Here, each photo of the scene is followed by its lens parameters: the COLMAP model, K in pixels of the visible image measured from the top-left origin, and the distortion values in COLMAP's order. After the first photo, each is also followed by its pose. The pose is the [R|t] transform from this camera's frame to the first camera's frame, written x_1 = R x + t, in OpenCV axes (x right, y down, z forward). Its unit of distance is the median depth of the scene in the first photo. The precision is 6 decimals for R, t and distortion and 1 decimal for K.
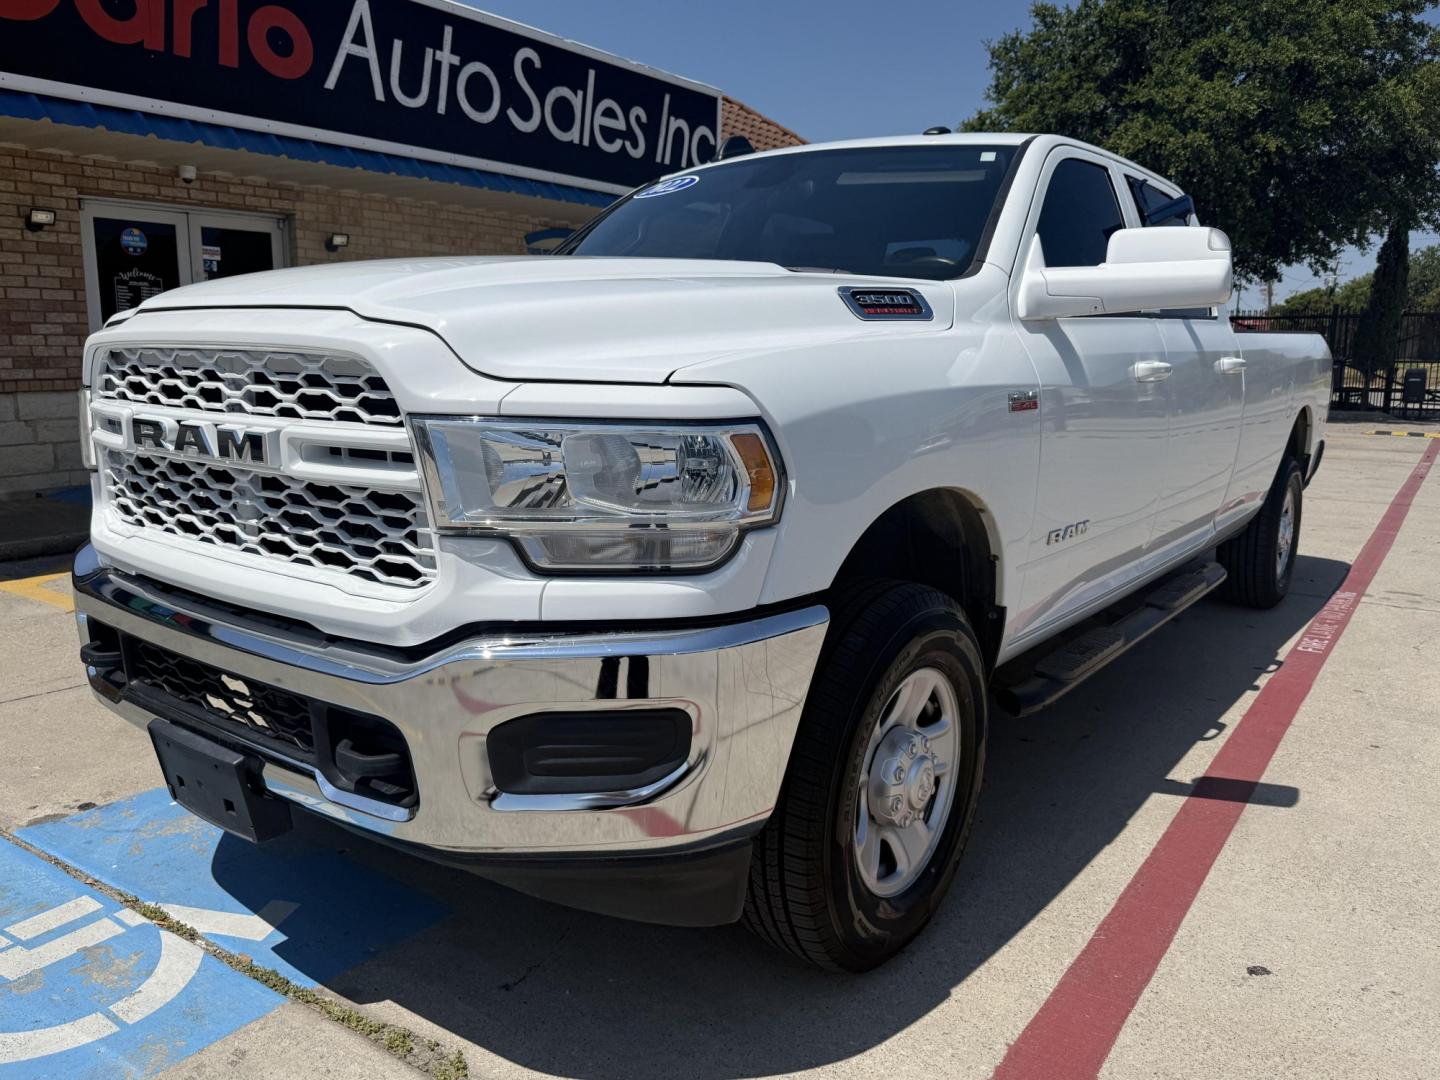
lens RADIAL K [[1100.4, 0, 737.4], [0, 1100.4, 559.6], [0, 0, 1]] dist [-0.027189, 0.020503]
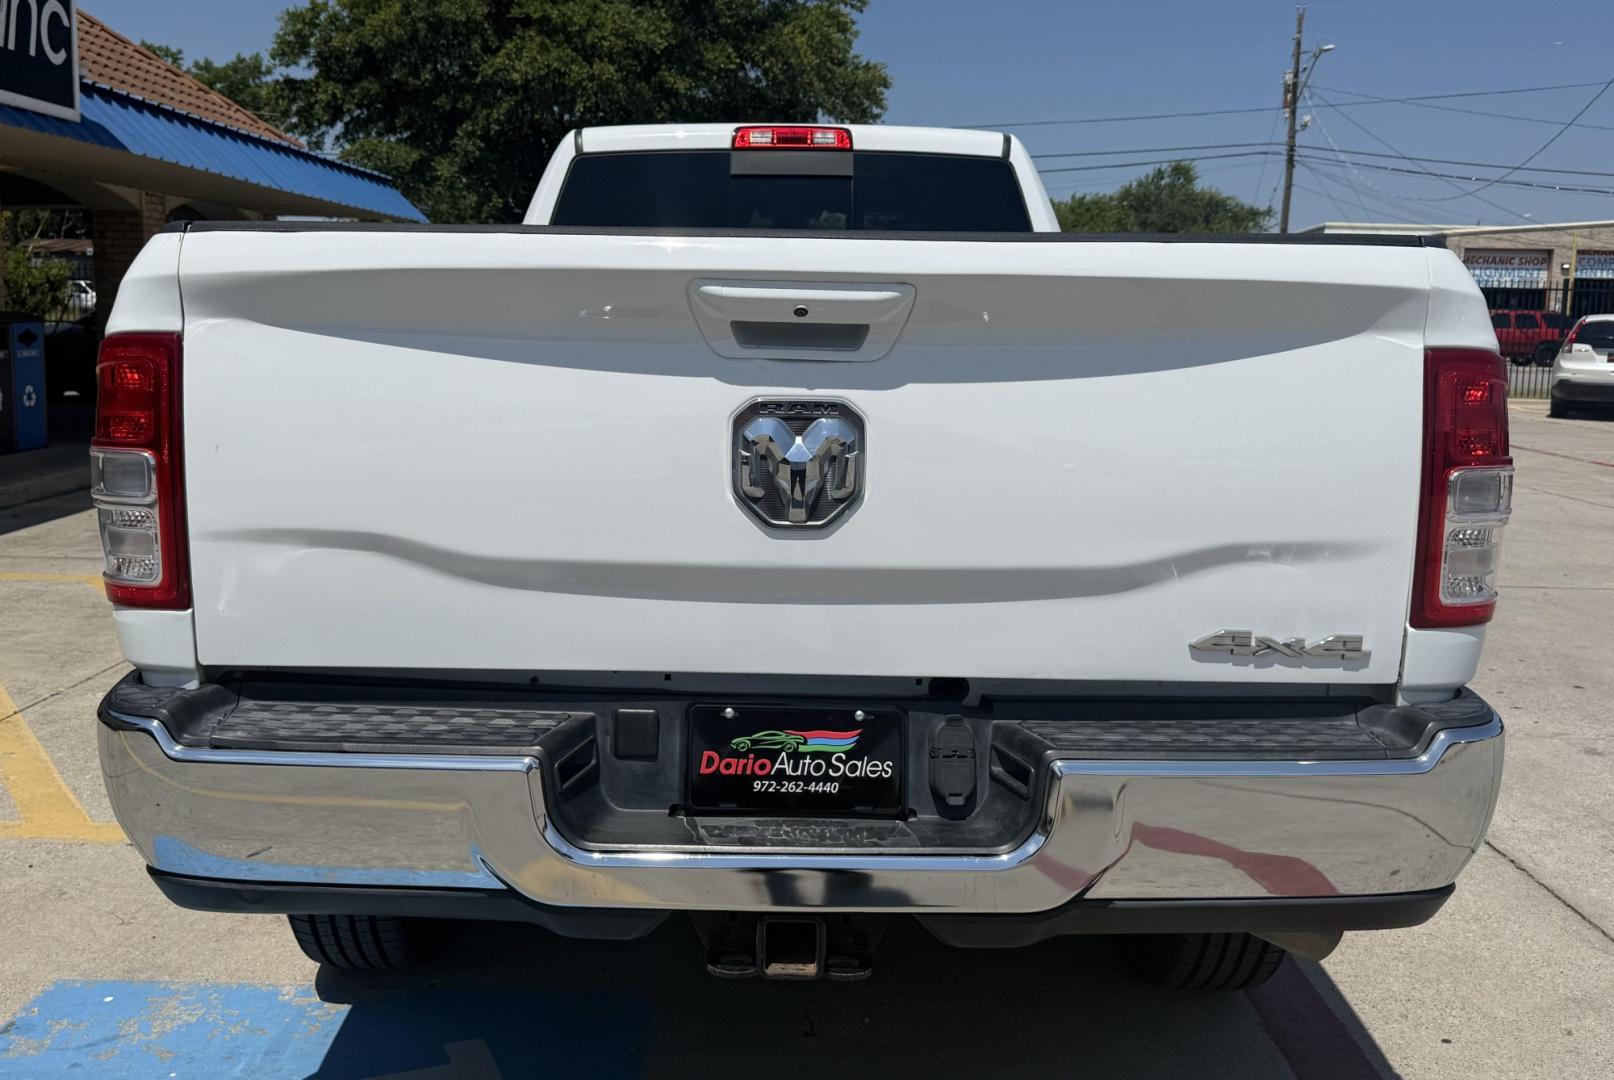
lens RADIAL K [[1424.1, 0, 799.3], [0, 1424.1, 549.9], [0, 0, 1]] dist [0.063338, -0.087405]
pose [[0.827804, -0.087810, 0.554103, -0.208026], [0.099086, 0.995032, 0.009655, -0.008254], [-0.552198, 0.046911, 0.832392, -0.014645]]
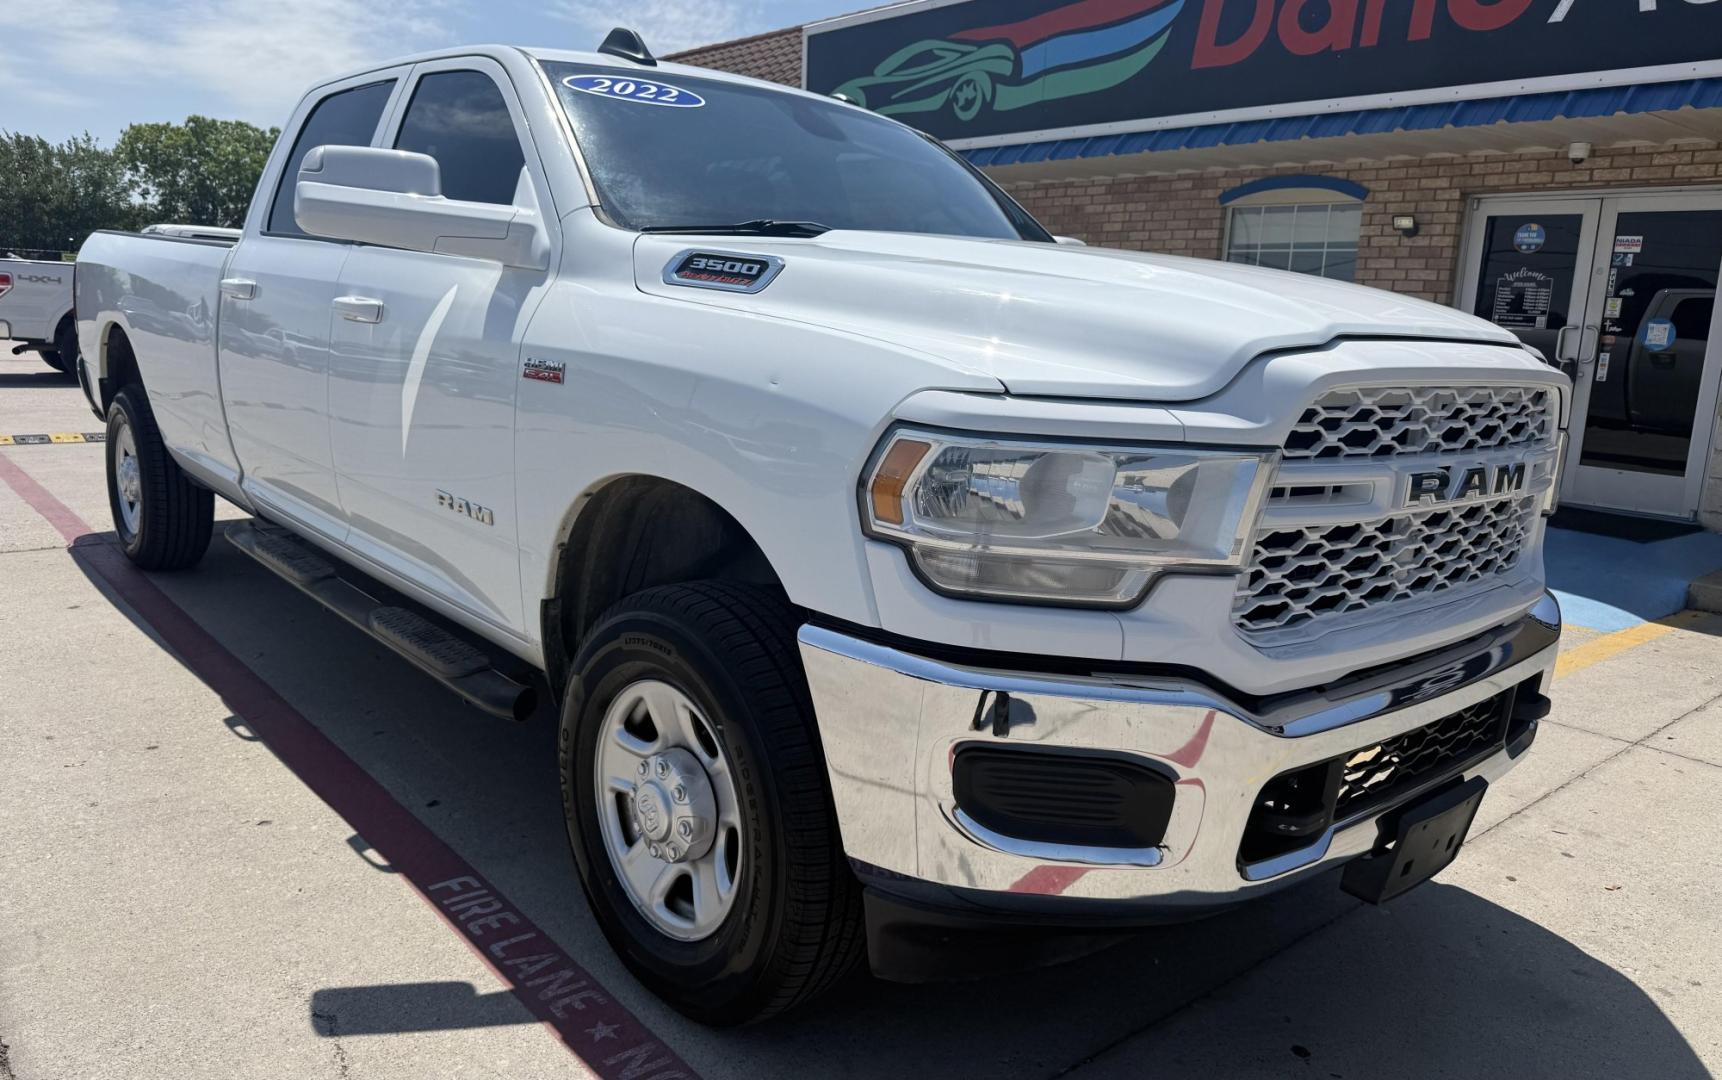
lens RADIAL K [[1187.4, 0, 808.4], [0, 1187.4, 559.9], [0, 0, 1]] dist [-0.004861, -0.011497]
pose [[-0.266628, 0.175792, -0.947632, 0.502871], [-0.235570, 0.941518, 0.240938, -0.118603], [0.934567, 0.287474, -0.209624, 0.631710]]
